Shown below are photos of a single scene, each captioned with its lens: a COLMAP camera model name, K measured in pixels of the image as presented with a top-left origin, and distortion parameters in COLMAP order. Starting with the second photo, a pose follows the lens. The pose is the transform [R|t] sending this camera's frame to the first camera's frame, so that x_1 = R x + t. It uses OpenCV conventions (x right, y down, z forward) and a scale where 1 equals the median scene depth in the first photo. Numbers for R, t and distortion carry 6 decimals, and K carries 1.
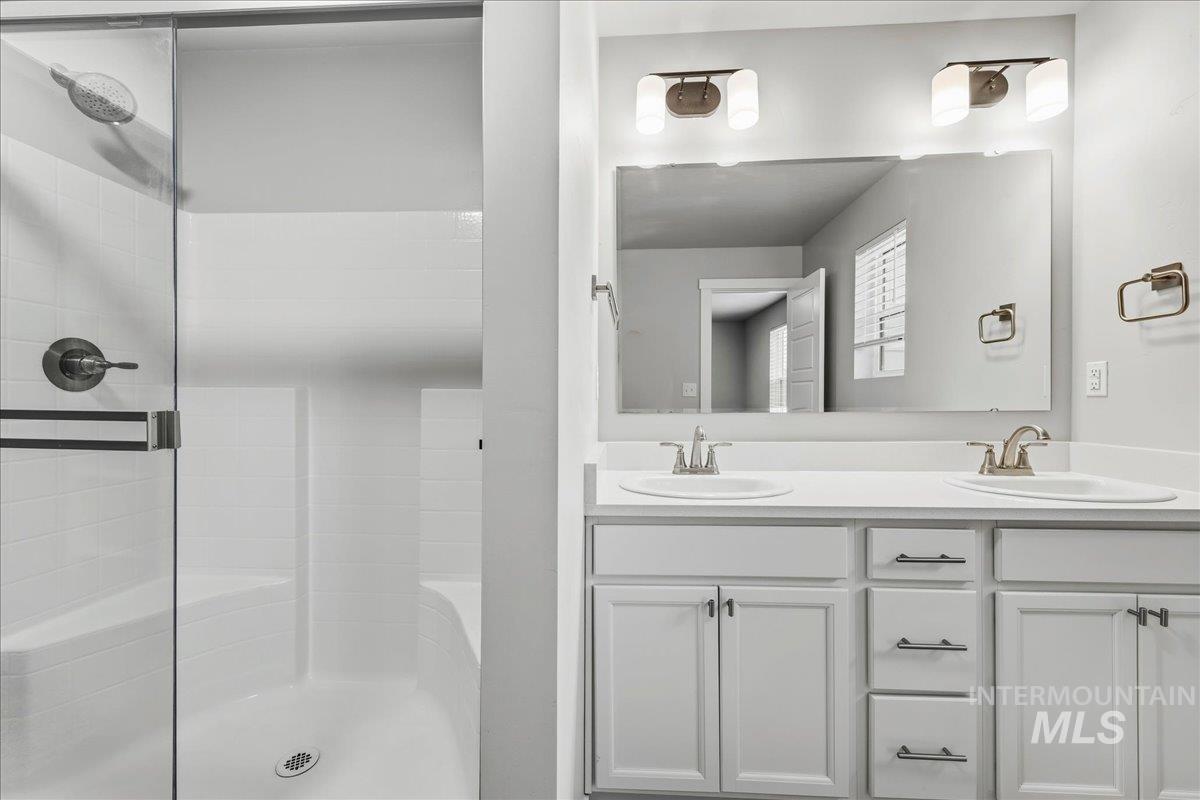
lens RADIAL K [[497.0, 0, 601.4], [0, 497.0, 393.3], [0, 0, 1]] dist [0.001044, -0.000082]
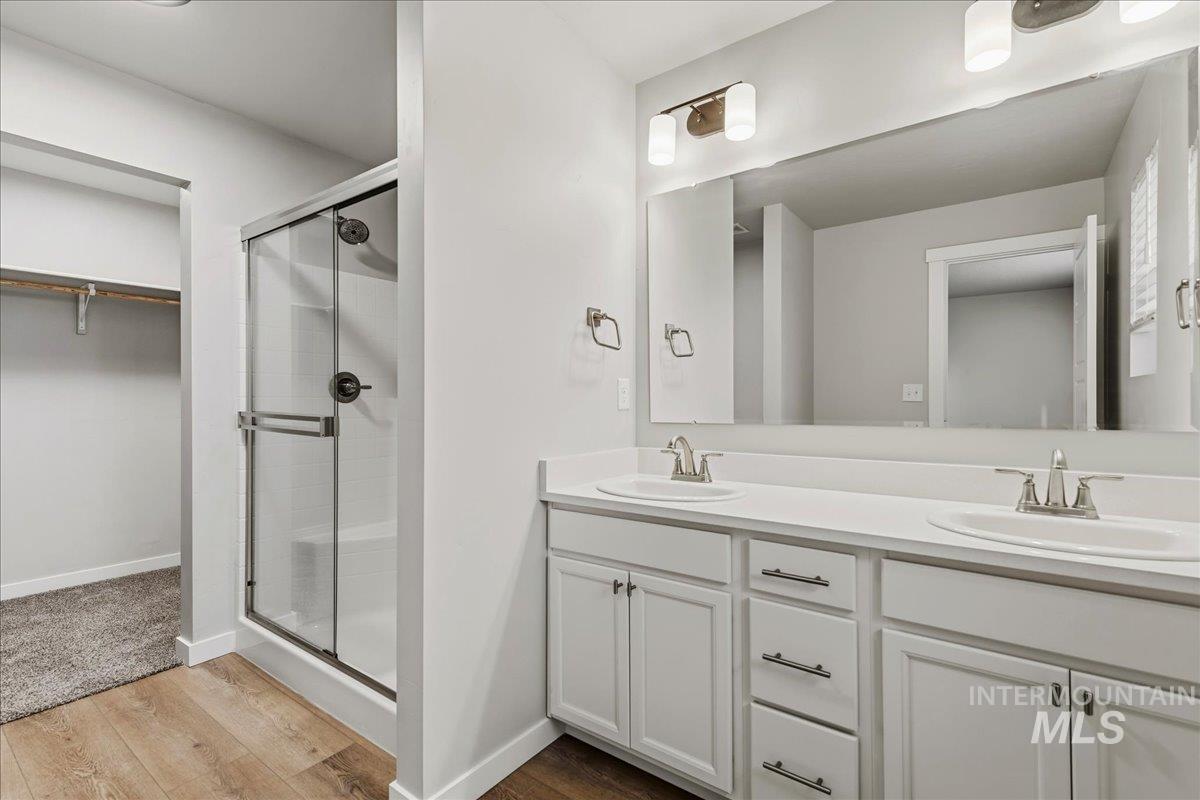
lens RADIAL K [[563.3, 0, 600.0], [0, 563.3, 400.0], [0, 0, 1]] dist [0.016542, -0.000344]
pose [[0.827117, -0.001288, -0.562028, 0.760301], [0.003475, 0.999990, 0.002823, -0.017014], [0.562019, -0.004288, 0.827113, -0.113080]]
